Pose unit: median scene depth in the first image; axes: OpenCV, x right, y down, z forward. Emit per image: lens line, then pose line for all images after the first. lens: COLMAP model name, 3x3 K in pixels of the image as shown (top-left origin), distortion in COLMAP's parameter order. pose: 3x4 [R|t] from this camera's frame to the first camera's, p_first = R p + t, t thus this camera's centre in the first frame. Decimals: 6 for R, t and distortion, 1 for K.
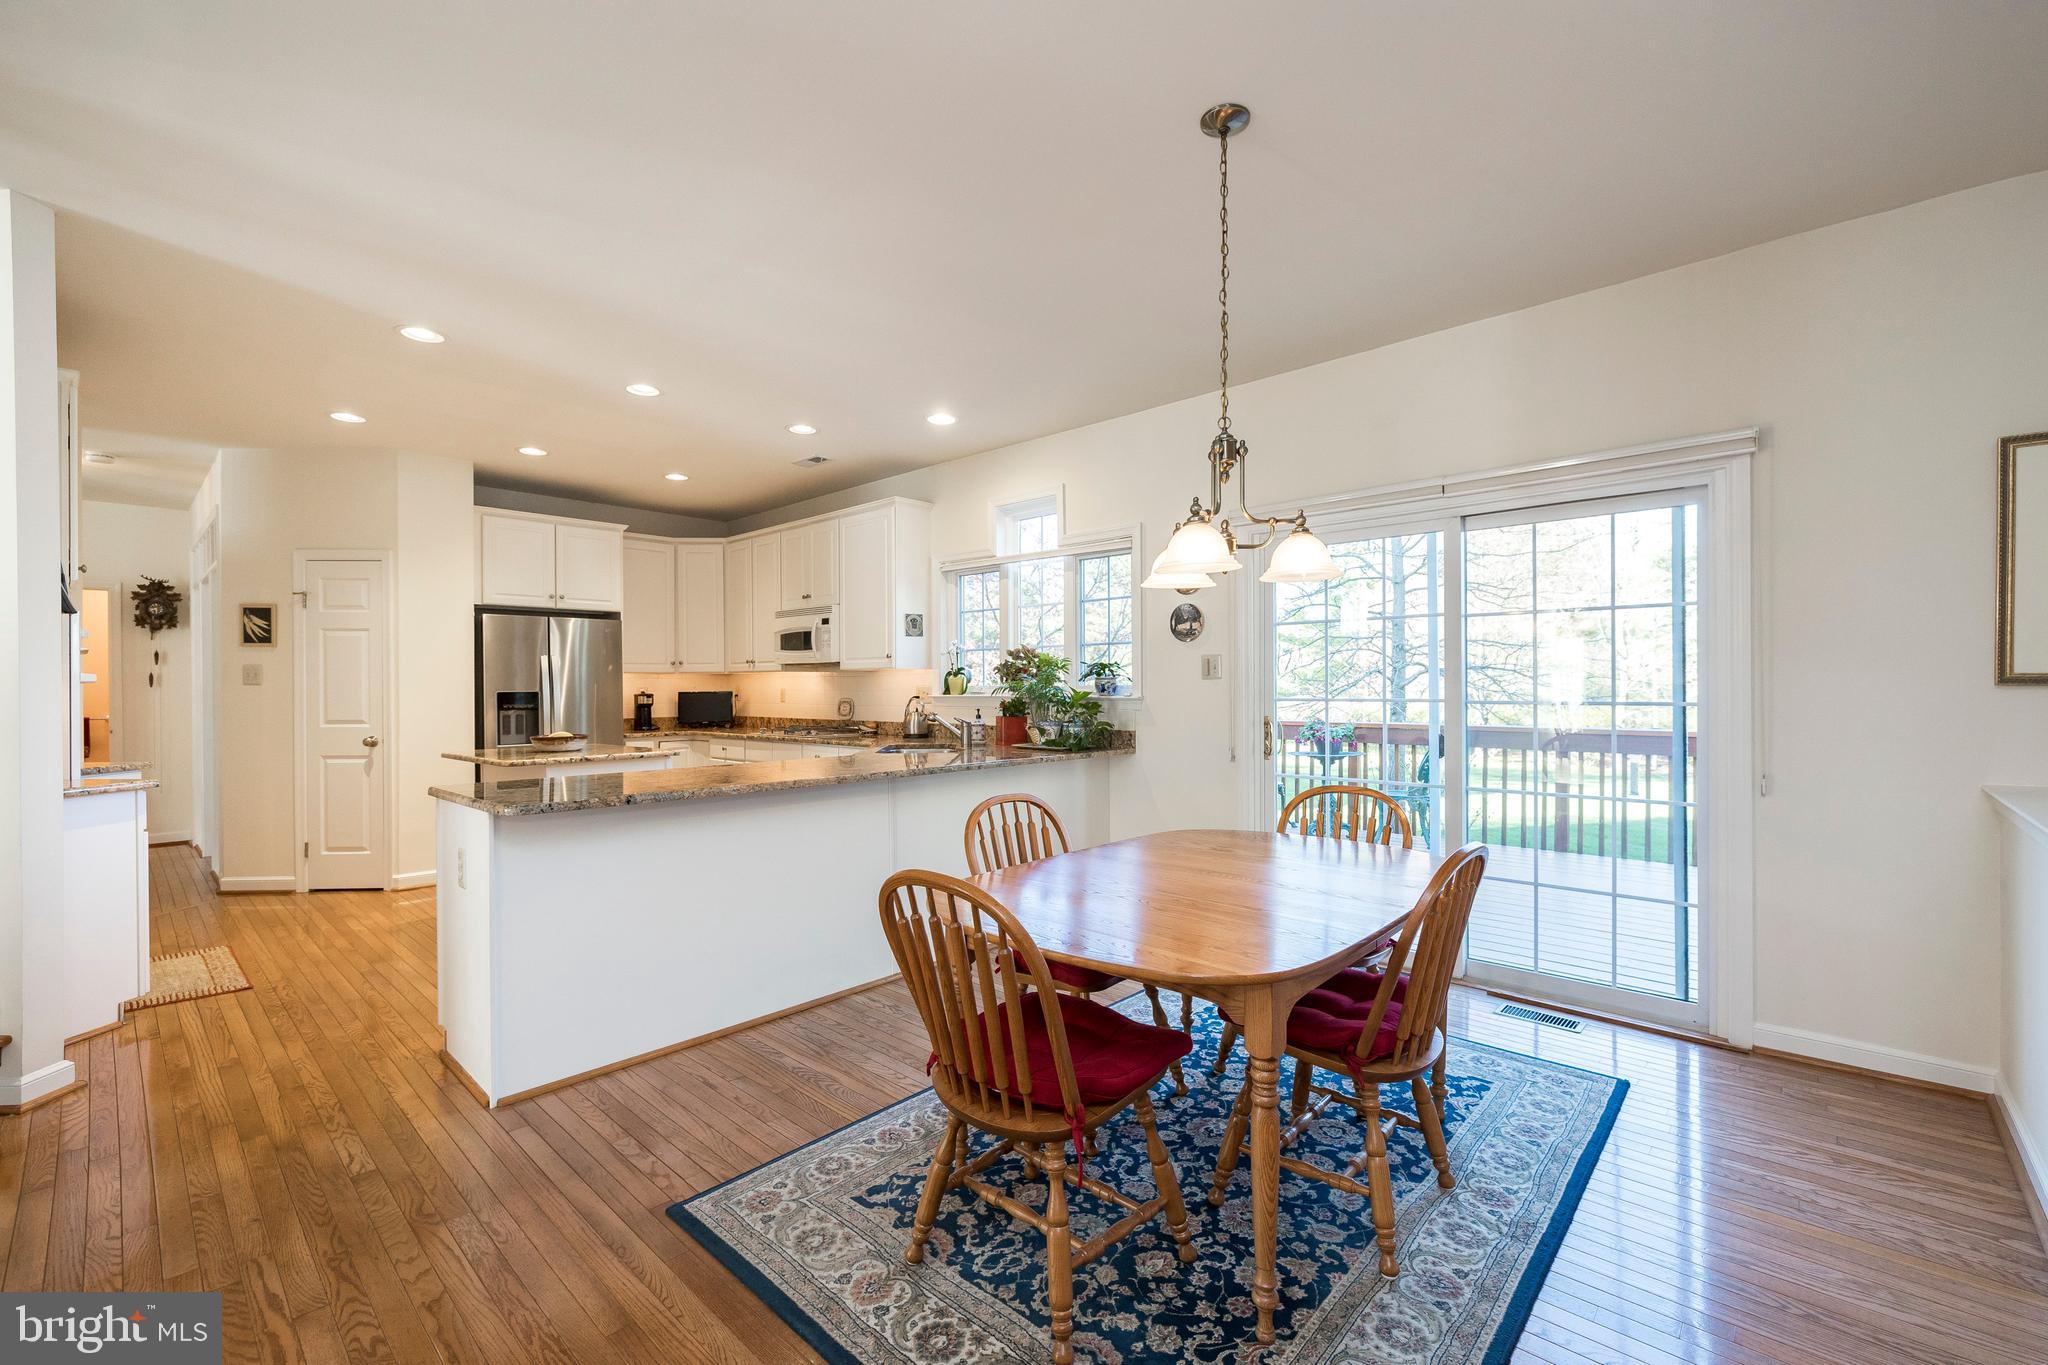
lens RADIAL K [[859.4, 0, 1027.6], [0, 859.4, 685.5], [0, 0, 1]] dist [-0.000691, -0.000559]
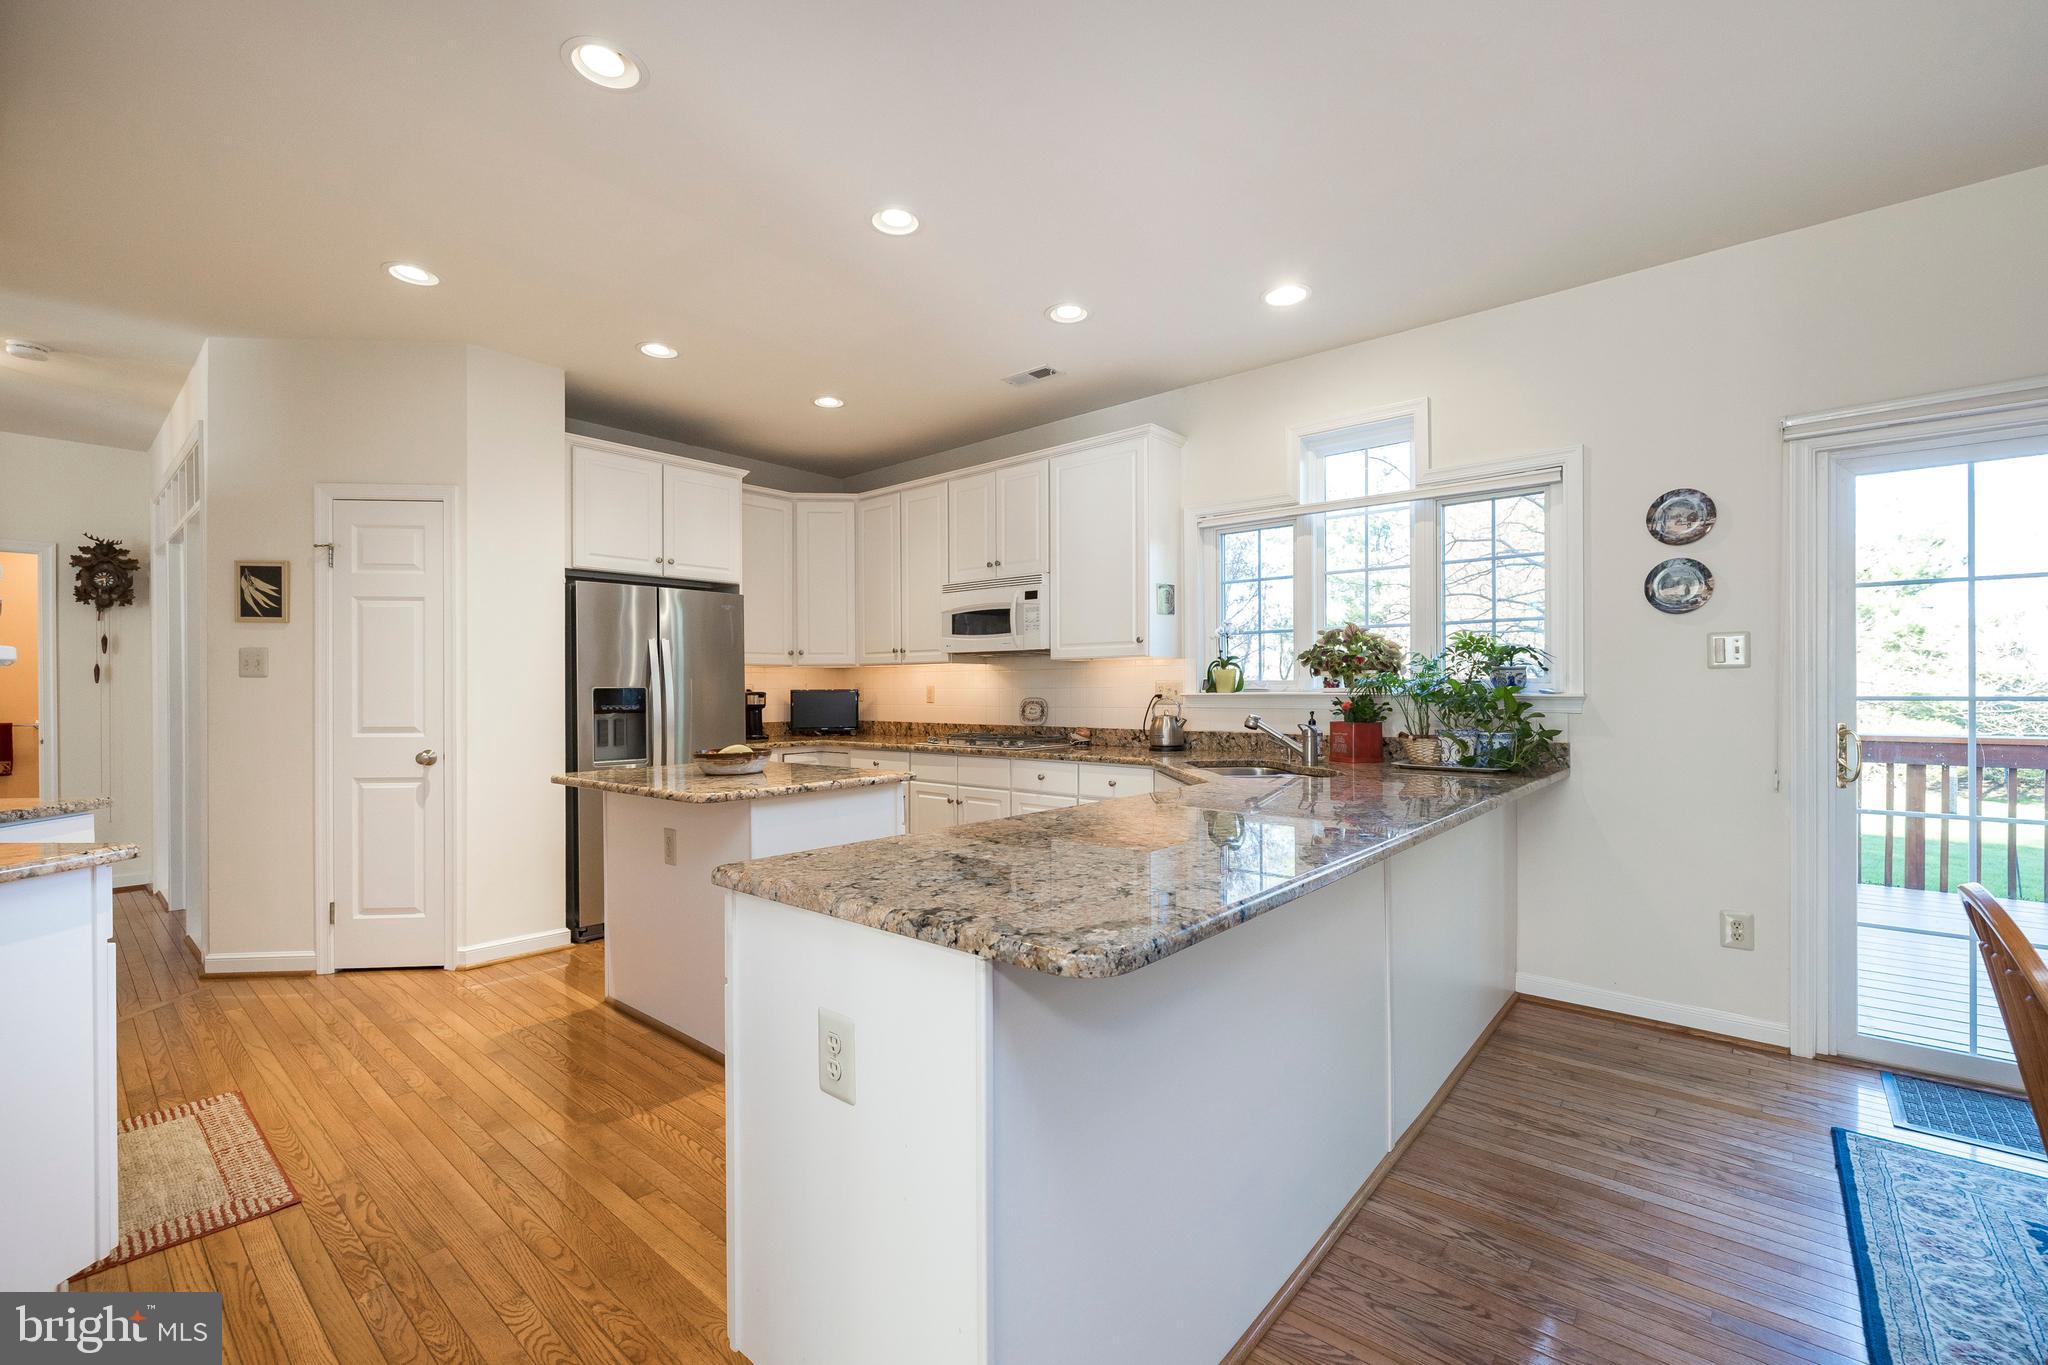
lens RADIAL K [[859.4, 0, 1028.0], [0, 859.4, 685.8], [0, 0, 1]] dist [-0.000691, -0.000559]
pose [[0.999308, 0.001361, 0.037159, -0.280122], [-0.001256, 0.999995, -0.002861, 0.007216], [-0.037163, 0.002812, 0.999305, 0.261201]]
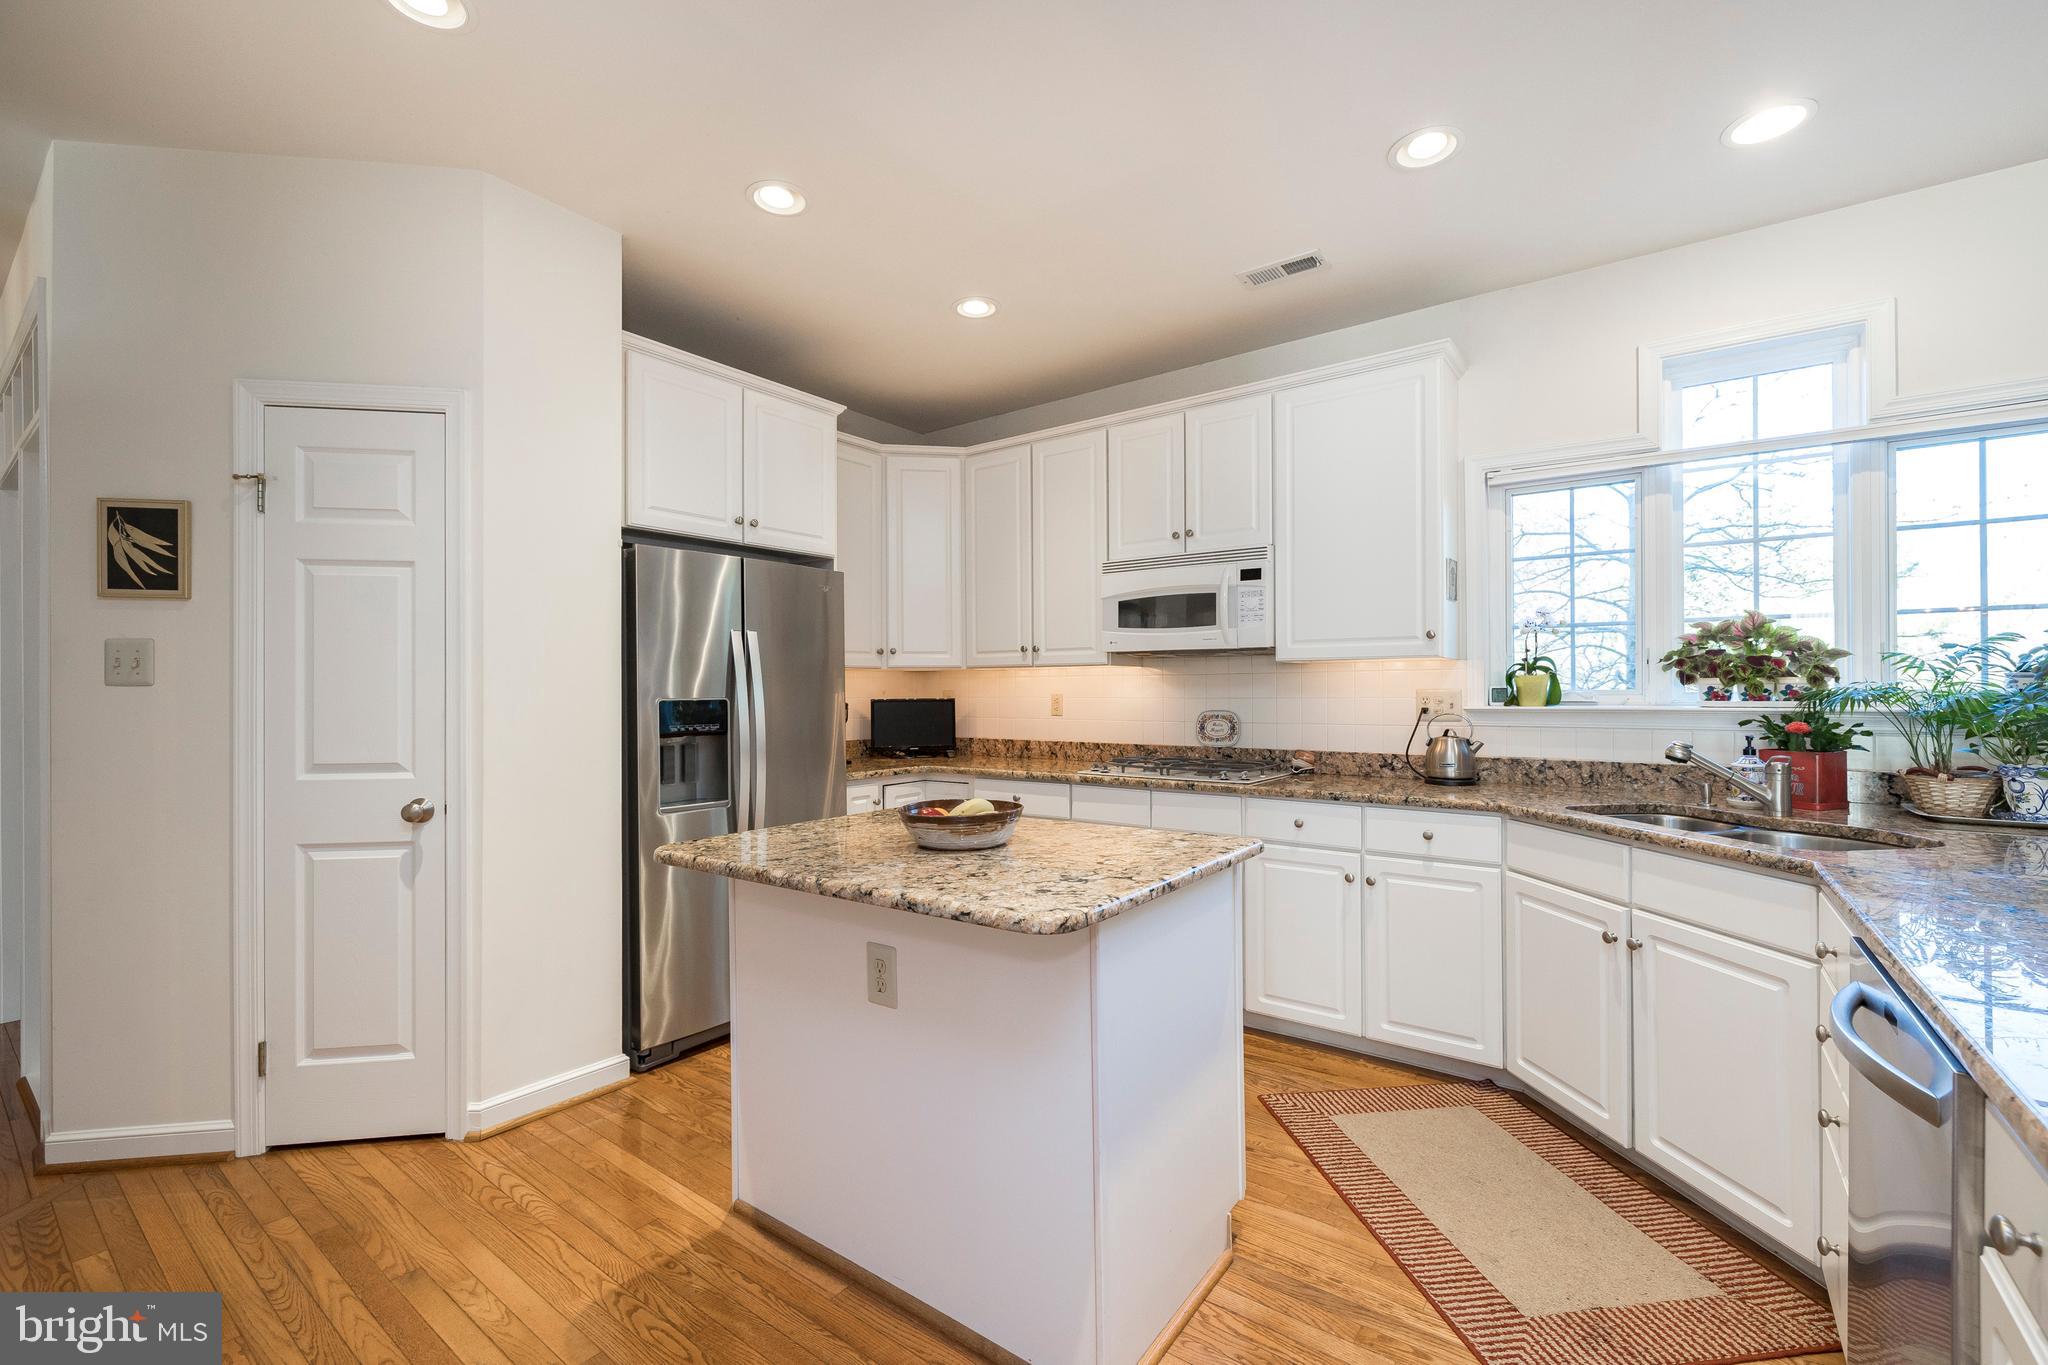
lens RADIAL K [[859.4, 0, 1029.7], [0, 859.4, 685.5], [0, 0, 1]] dist [-0.000691, -0.000559]
pose [[0.993954, 0.002131, 0.109780, -0.463566], [-0.001573, 0.999985, -0.005163, 0.000989], [-0.109789, 0.004959, 0.993943, 0.482837]]
